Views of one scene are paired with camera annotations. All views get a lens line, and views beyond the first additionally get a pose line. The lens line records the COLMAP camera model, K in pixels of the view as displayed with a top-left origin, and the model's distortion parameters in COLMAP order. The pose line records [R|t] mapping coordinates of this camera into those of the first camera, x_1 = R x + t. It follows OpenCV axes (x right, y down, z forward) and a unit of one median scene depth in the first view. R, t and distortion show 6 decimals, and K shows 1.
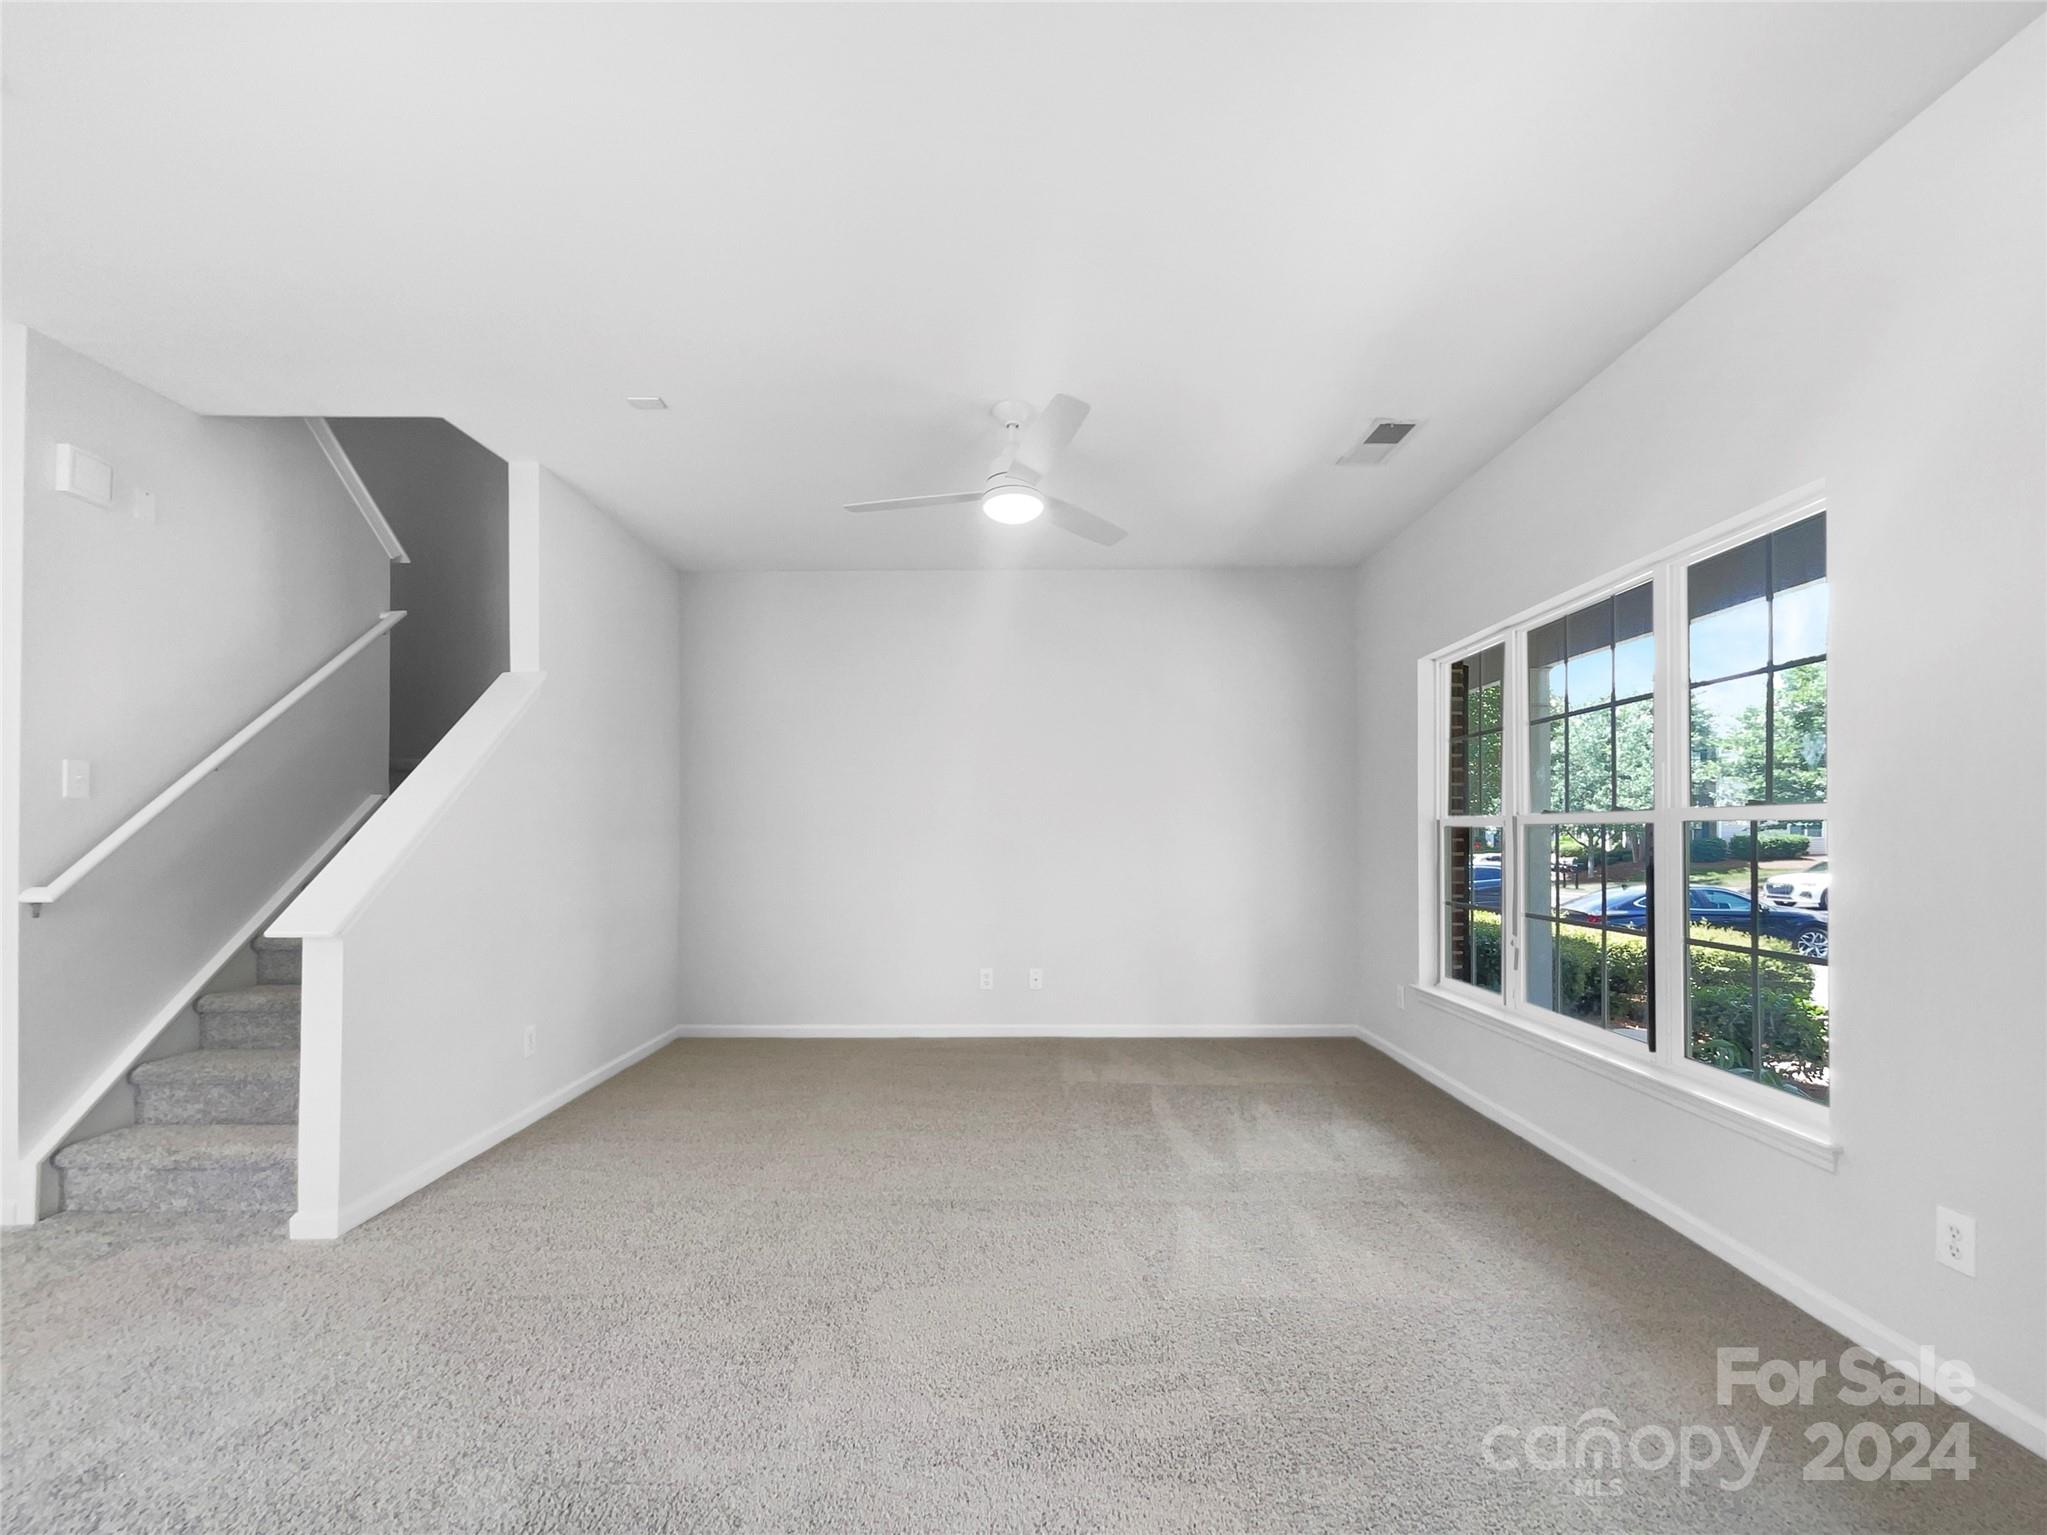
lens RADIAL K [[851.3, 0, 1027.1], [0, 851.3, 808.2], [0, 0, 1]] dist [-0.001846, -0.000818]
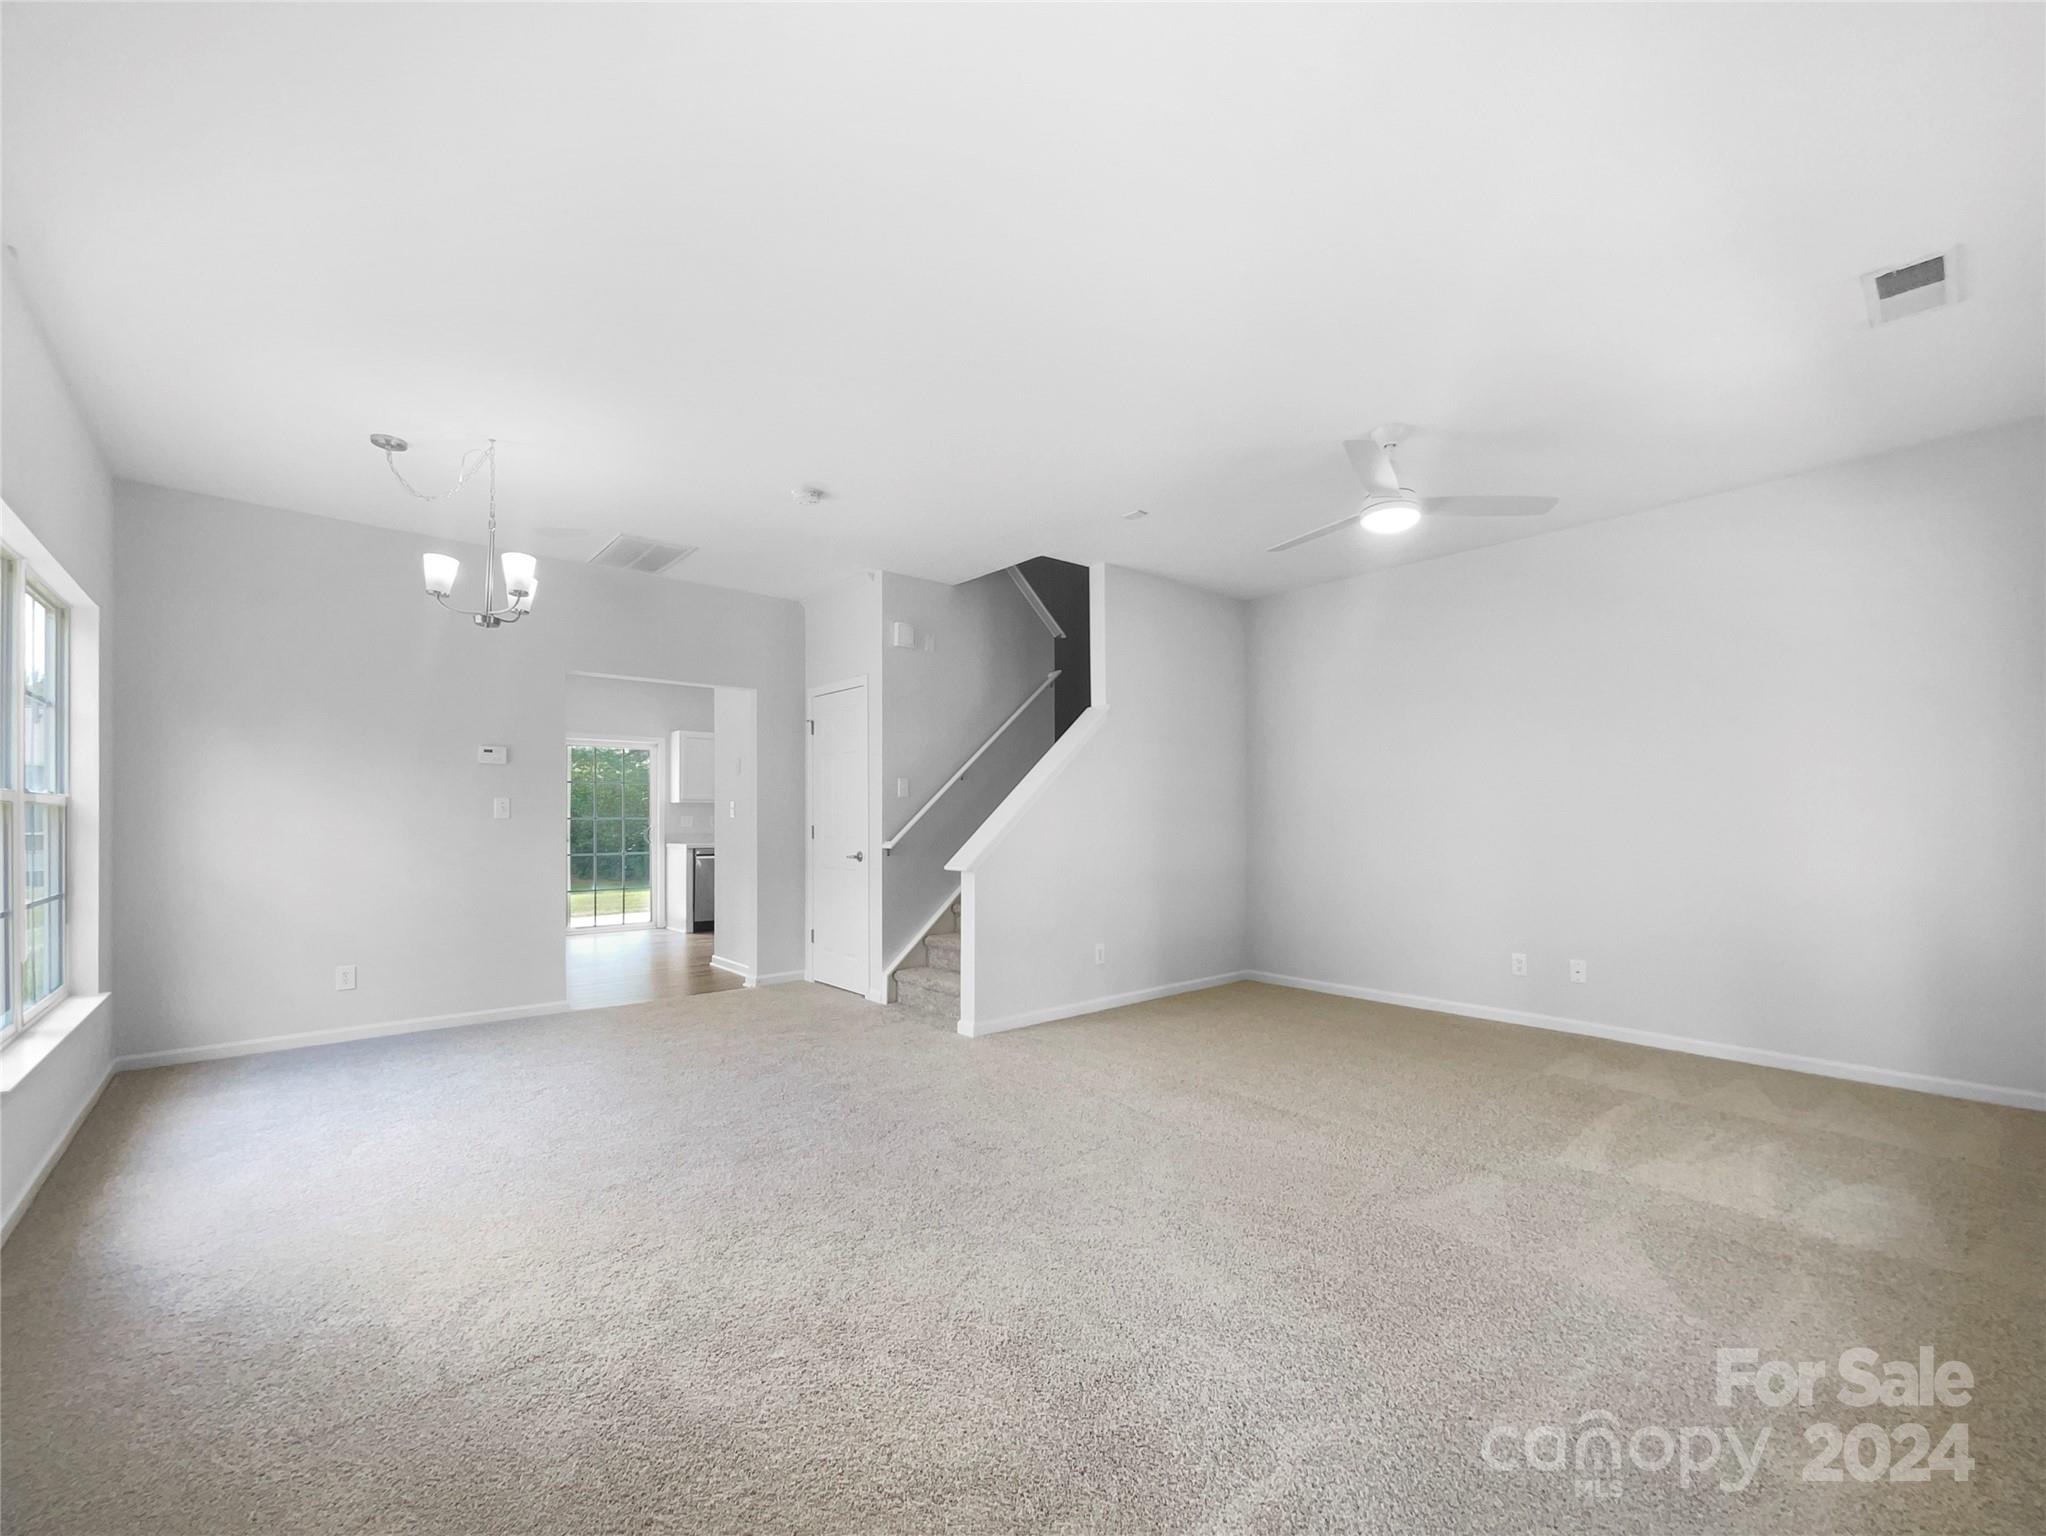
lens RADIAL K [[852.1, 0, 1023.0], [0, 852.1, 768.0], [0, 0, 1]] dist [-0.001145, 0.000399]
pose [[0.656216, -0.043967, -0.753291, 0.540329], [0.025287, 0.999022, -0.036281, -0.000511], [0.754150, 0.004759, 0.656685, -0.097902]]
